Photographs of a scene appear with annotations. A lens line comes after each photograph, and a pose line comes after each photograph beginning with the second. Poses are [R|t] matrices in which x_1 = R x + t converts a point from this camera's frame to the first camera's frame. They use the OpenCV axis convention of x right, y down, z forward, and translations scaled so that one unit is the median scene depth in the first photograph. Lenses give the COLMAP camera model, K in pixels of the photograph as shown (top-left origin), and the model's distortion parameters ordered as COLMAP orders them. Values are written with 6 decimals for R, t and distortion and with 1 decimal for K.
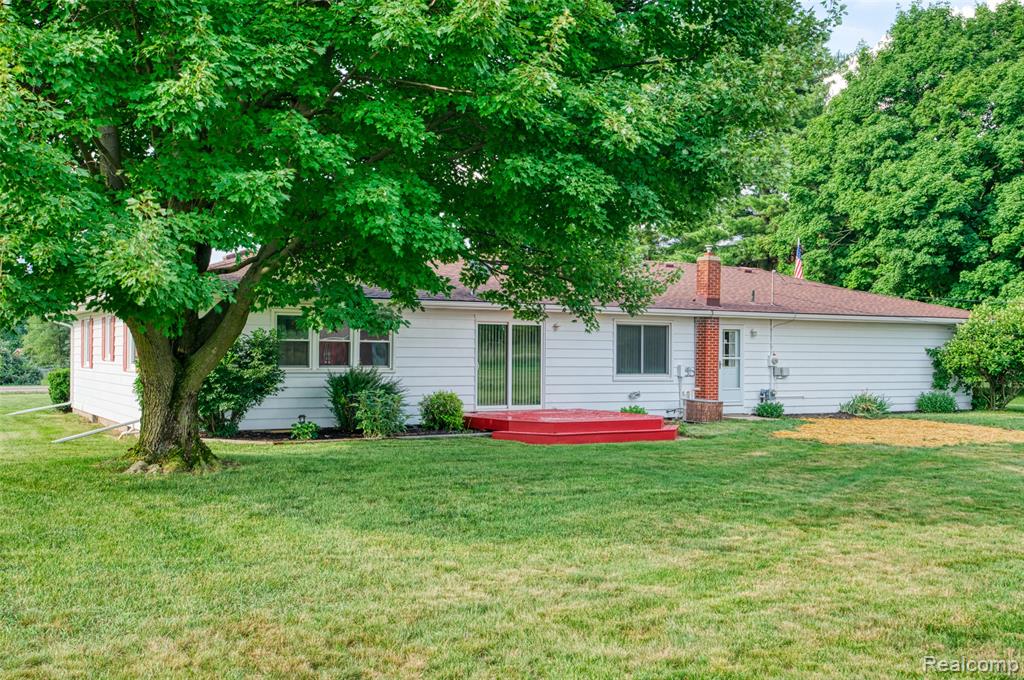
lens RADIAL K [[1035.2, 0, 512.0], [0, 1035.2, 340.0], [0, 0, 1]] dist [-0.007465, -0.005305]
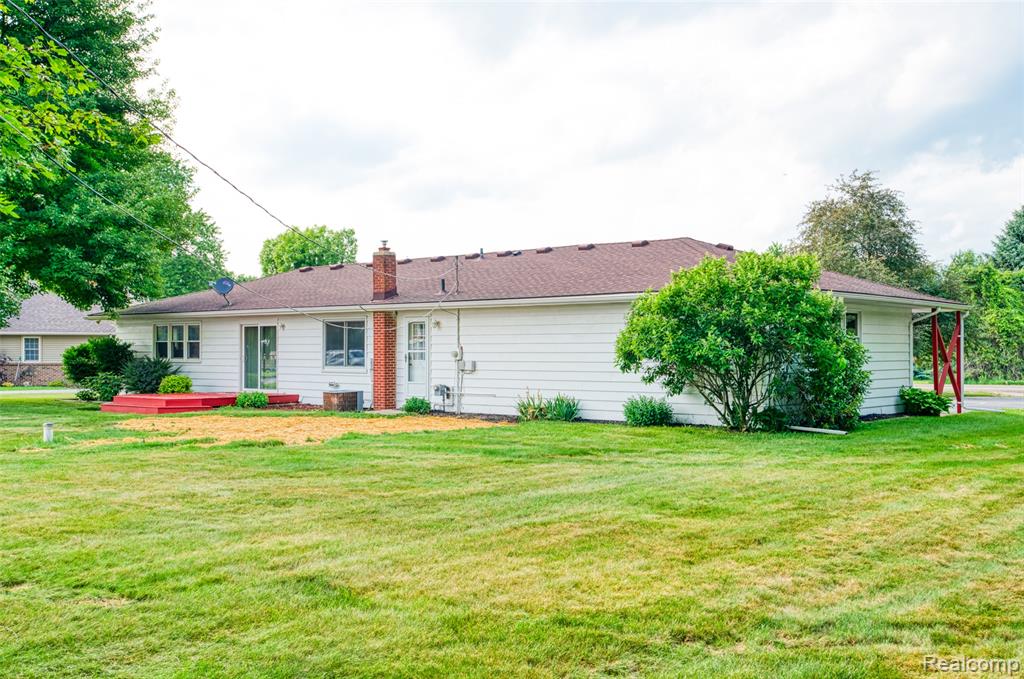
lens RADIAL K [[1035.2, 0, 512.0], [0, 1035.2, 339.5], [0, 0, 1]] dist [-0.007465, -0.005305]
pose [[0.374187, -0.019646, -0.927145, 1.188061], [0.010471, 0.999801, -0.016959, 0.024984], [0.927294, -0.003363, 0.374319, 0.742993]]
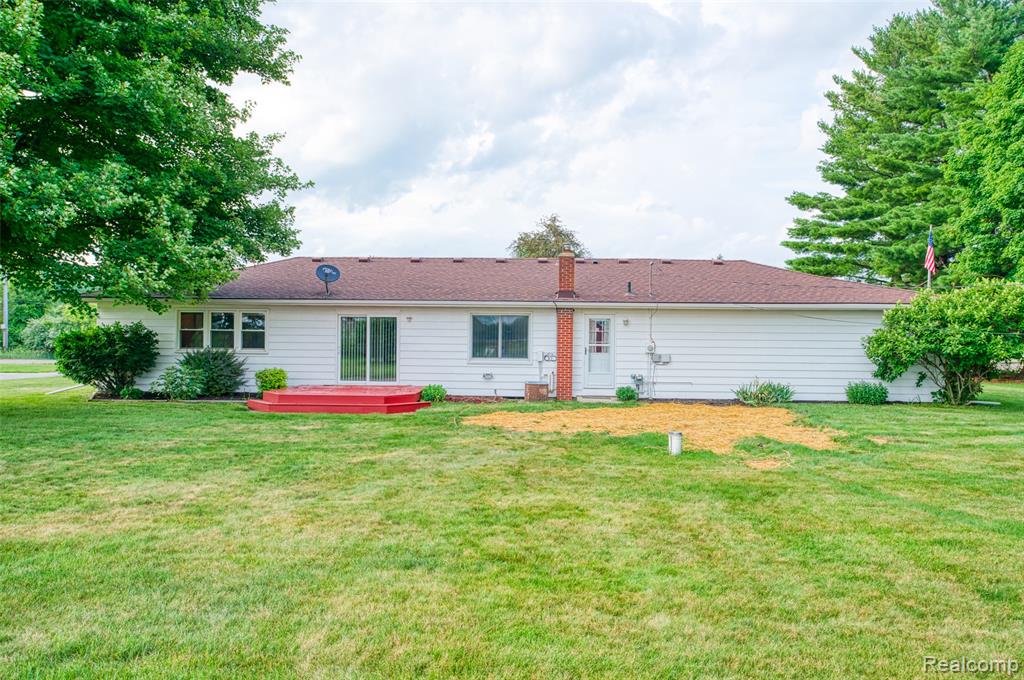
lens RADIAL K [[799.4, 0, 512.0], [0, 799.4, 340.0], [0, 0, 1]] dist [0.006858, 0.001570]
pose [[0.873076, -0.003291, -0.487574, 0.561490], [0.001478, 0.999990, -0.004103, 0.016286], [0.487582, 0.002861, 0.873072, 0.229420]]
